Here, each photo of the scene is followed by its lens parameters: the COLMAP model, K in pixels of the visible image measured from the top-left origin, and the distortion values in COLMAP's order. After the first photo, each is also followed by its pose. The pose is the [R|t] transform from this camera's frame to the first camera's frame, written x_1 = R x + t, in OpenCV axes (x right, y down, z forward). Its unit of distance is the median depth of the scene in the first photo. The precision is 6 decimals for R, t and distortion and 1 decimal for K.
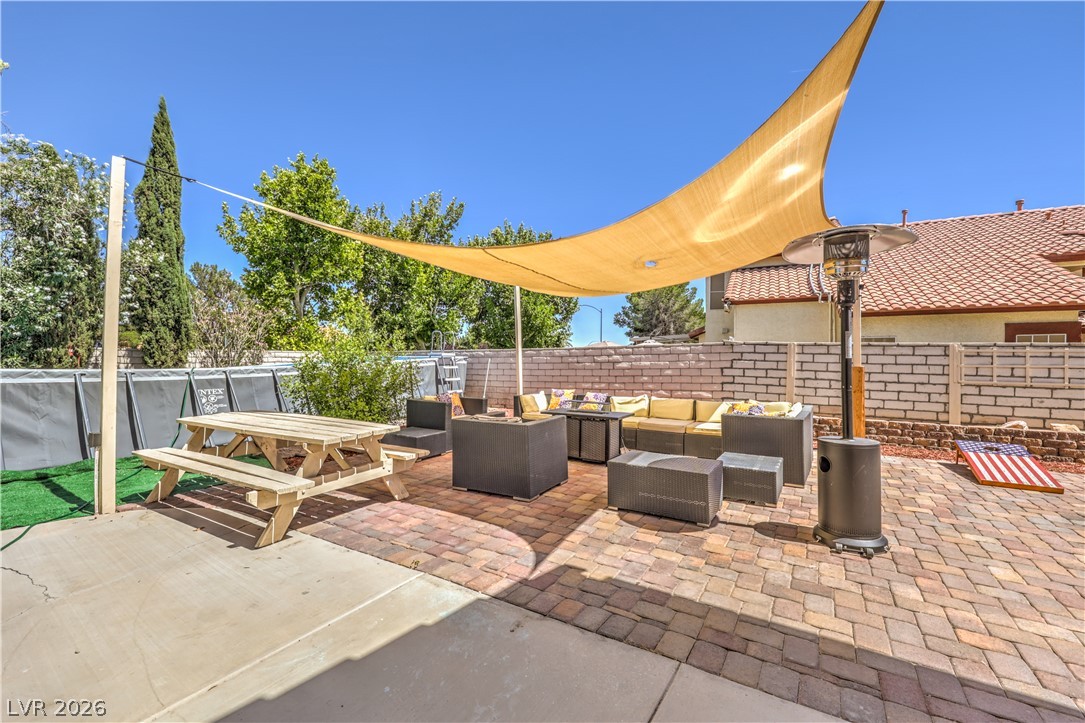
lens RADIAL K [[443.6, 0, 547.4], [0, 443.6, 362.8], [0, 0, 1]] dist [-0.003540, 0.000477]
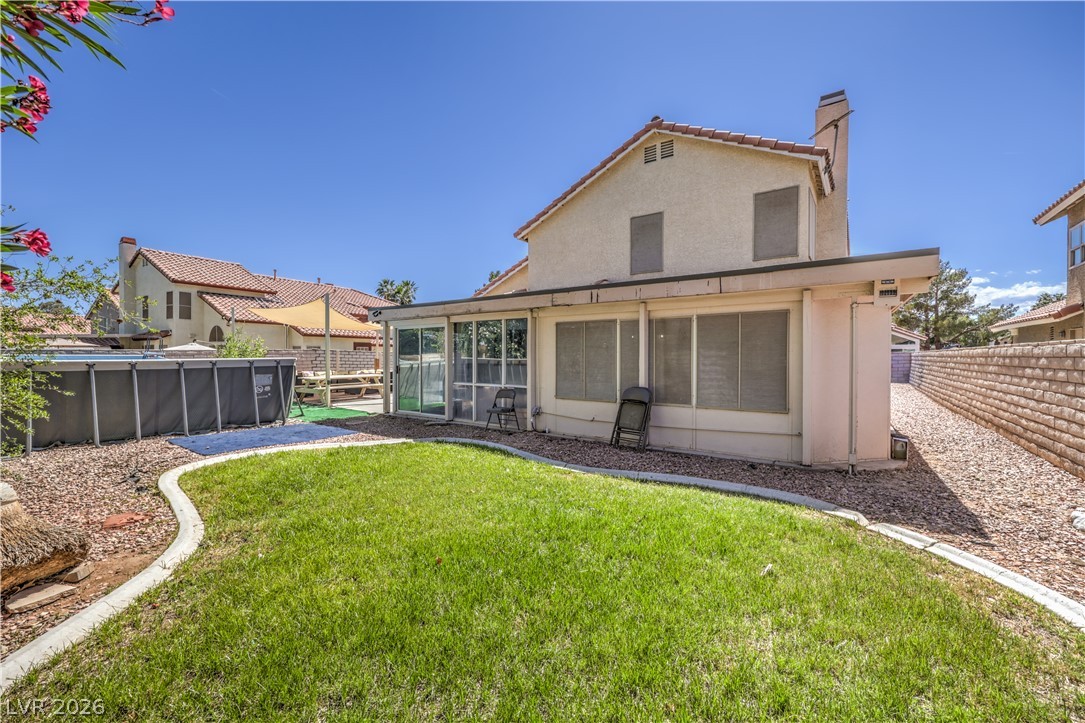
lens RADIAL K [[443.6, 0, 548.6], [0, 443.6, 364.1], [0, 0, 1]] dist [-0.003540, 0.000477]
pose [[0.063756, -0.020388, 0.997757, -2.225774], [0.008643, 0.999765, 0.019877, -0.005868], [-0.997928, 0.007357, 0.063917, -0.449113]]
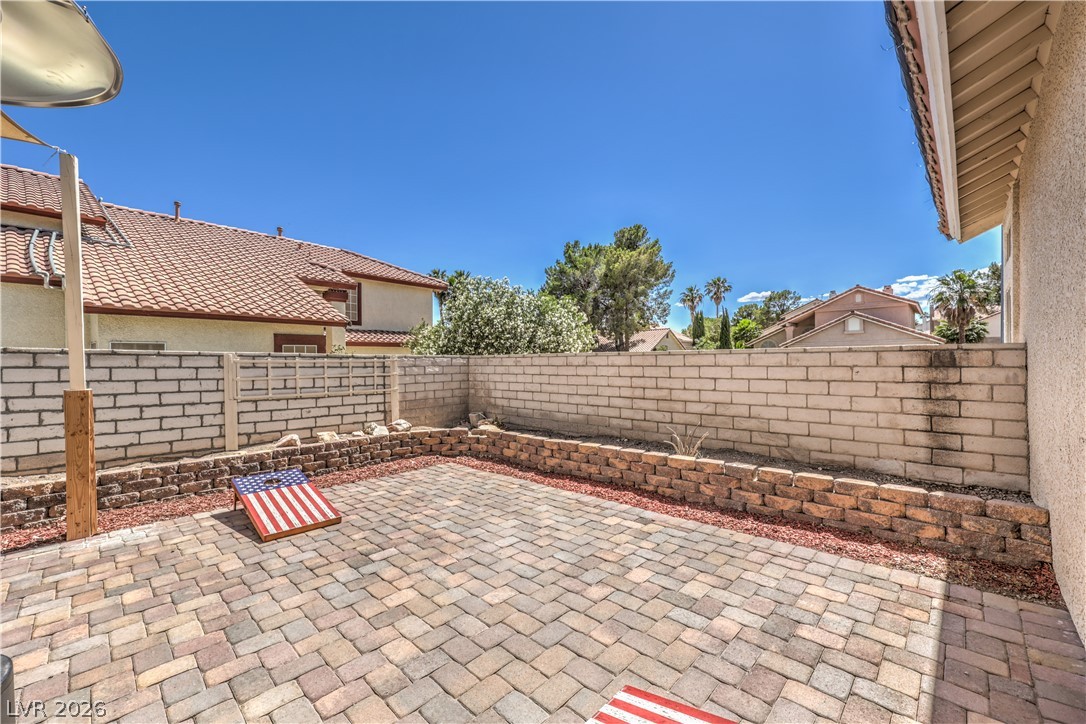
lens RADIAL K [[444.0, 0, 547.5], [0, 444.0, 360.0], [0, 0, 1]] dist [-0.003540, 0.000477]
pose [[0.206722, -0.003180, 0.978394, 0.220494], [0.024474, 0.999699, -0.001921, -0.013507], [-0.978093, 0.024342, 0.206738, 0.233833]]
